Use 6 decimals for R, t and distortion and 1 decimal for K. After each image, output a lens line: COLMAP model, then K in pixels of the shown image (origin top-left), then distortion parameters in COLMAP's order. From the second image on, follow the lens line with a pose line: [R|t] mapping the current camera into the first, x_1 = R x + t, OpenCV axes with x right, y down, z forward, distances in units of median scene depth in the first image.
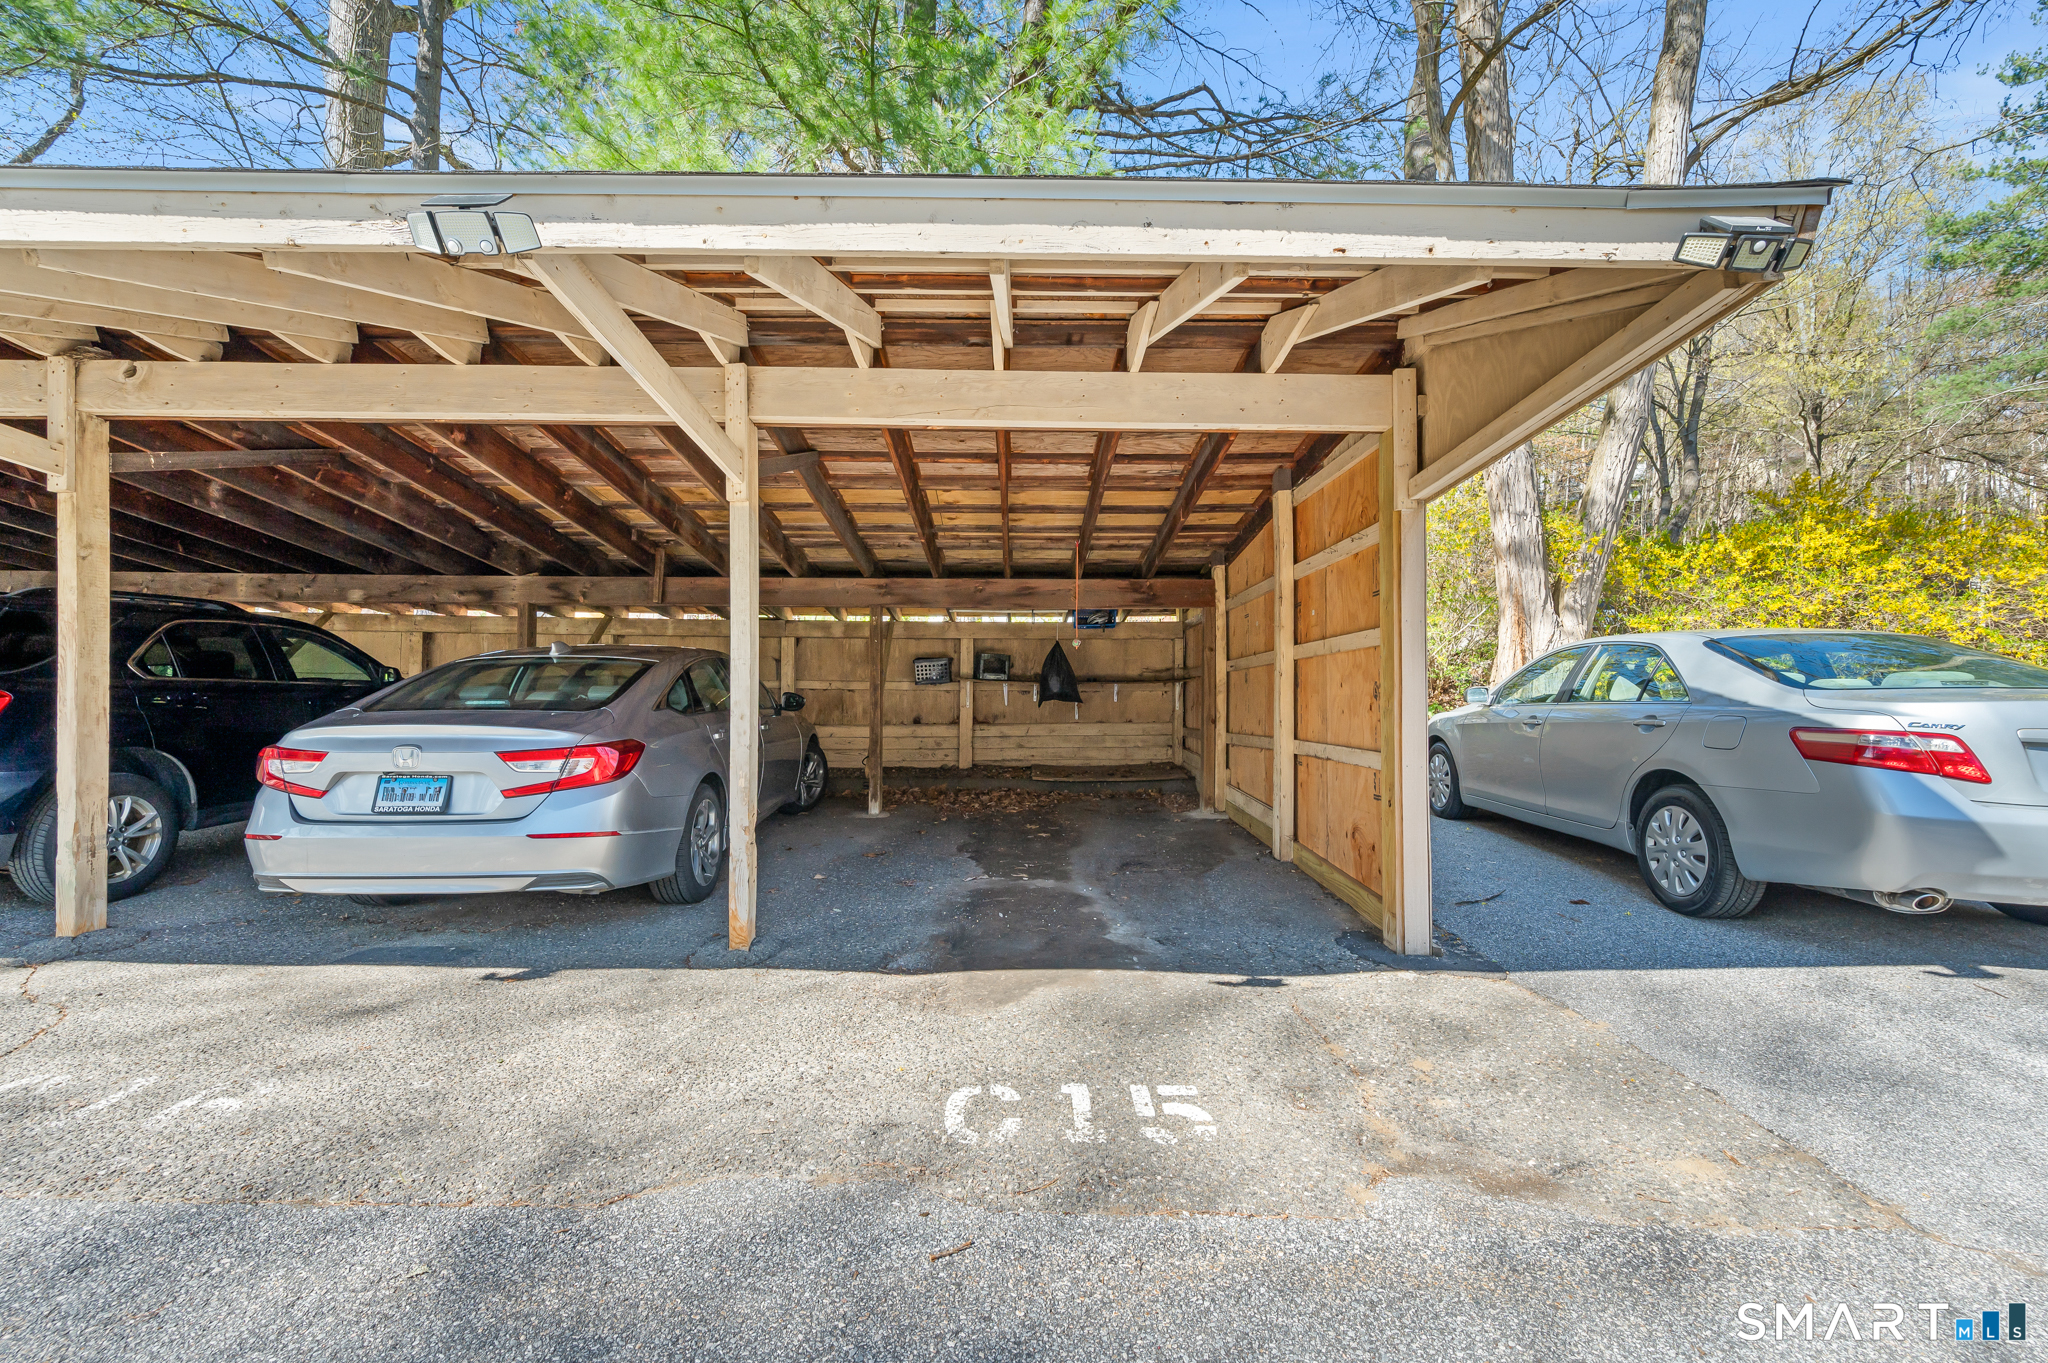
lens RADIAL K [[818.9, 0, 1020.7], [0, 818.9, 688.8], [0, 0, 1]] dist [-0.003554, -0.000544]
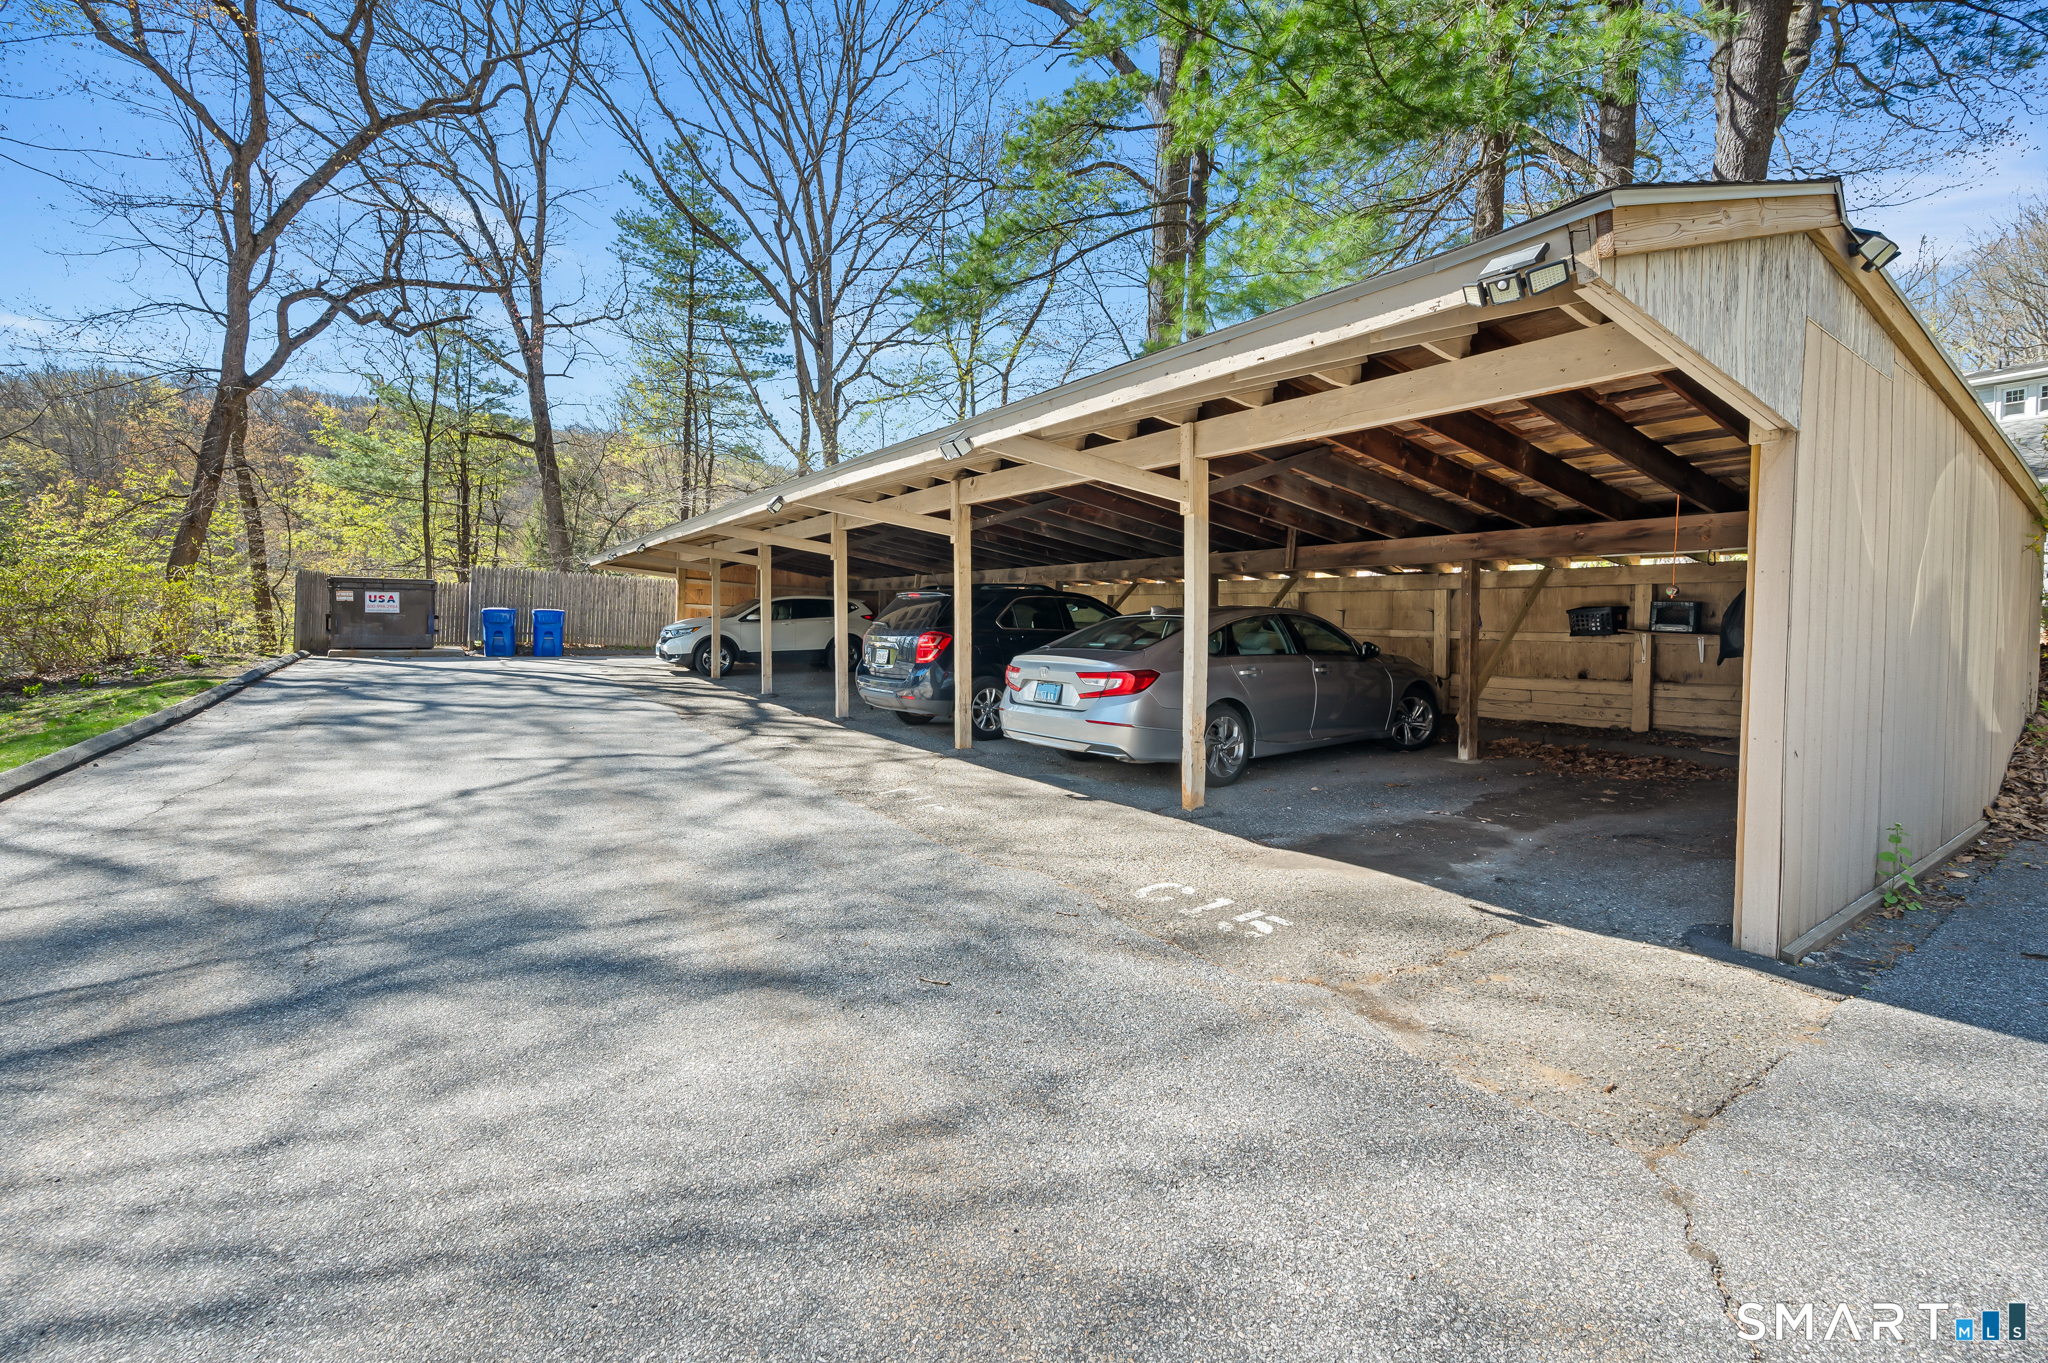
lens RADIAL K [[818.9, 0, 1031.9], [0, 818.9, 662.0], [0, 0, 1]] dist [-0.003554, -0.000544]
pose [[0.597270, 0.036949, -0.801189, 0.711207], [-0.011252, 0.999226, 0.037693, -0.010565], [0.801961, -0.013498, 0.597224, -0.139313]]
